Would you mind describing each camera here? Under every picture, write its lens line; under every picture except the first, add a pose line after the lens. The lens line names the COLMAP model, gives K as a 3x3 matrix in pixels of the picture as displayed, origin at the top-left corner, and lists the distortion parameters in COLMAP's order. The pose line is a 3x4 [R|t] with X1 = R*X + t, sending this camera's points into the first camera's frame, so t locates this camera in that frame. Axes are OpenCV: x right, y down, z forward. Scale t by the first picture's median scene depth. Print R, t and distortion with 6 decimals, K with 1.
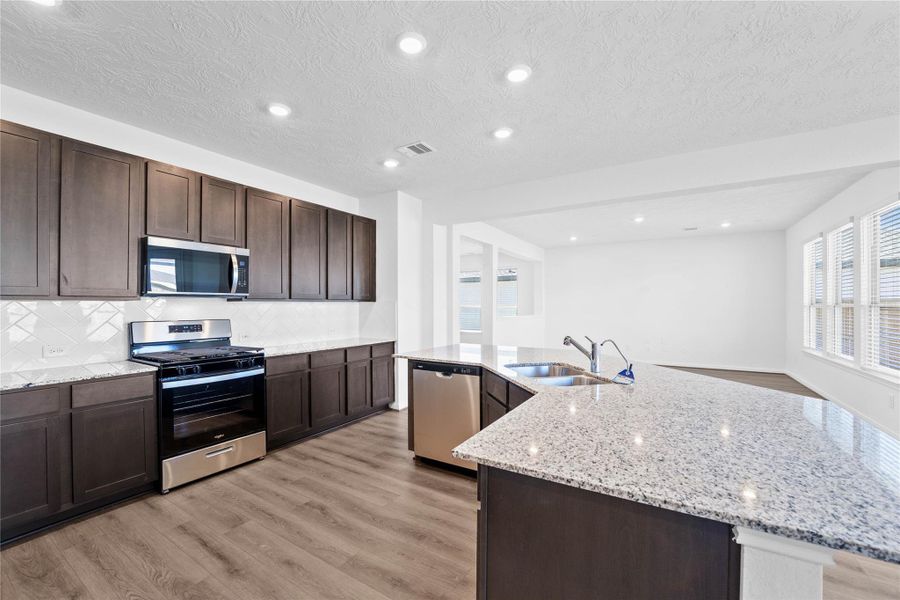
lens RADIAL K [[386.8, 0, 450.0], [0, 386.8, 300.0], [0, 0, 1]] dist [0.000034, 0.000041]
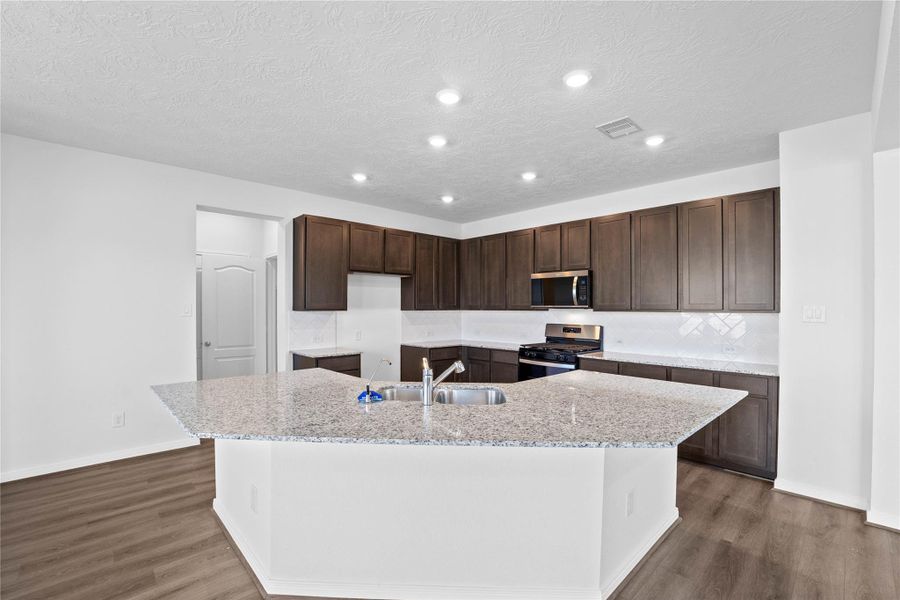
lens RADIAL K [[386.8, 0, 450.0], [0, 386.8, 300.0], [0, 0, 1]] dist [0.000034, 0.000041]
pose [[-0.225457, -0.012283, -0.974176, 0.808971], [0.012883, 0.999796, -0.015587, -0.020995], [0.974168, -0.016065, -0.225253, 0.864965]]
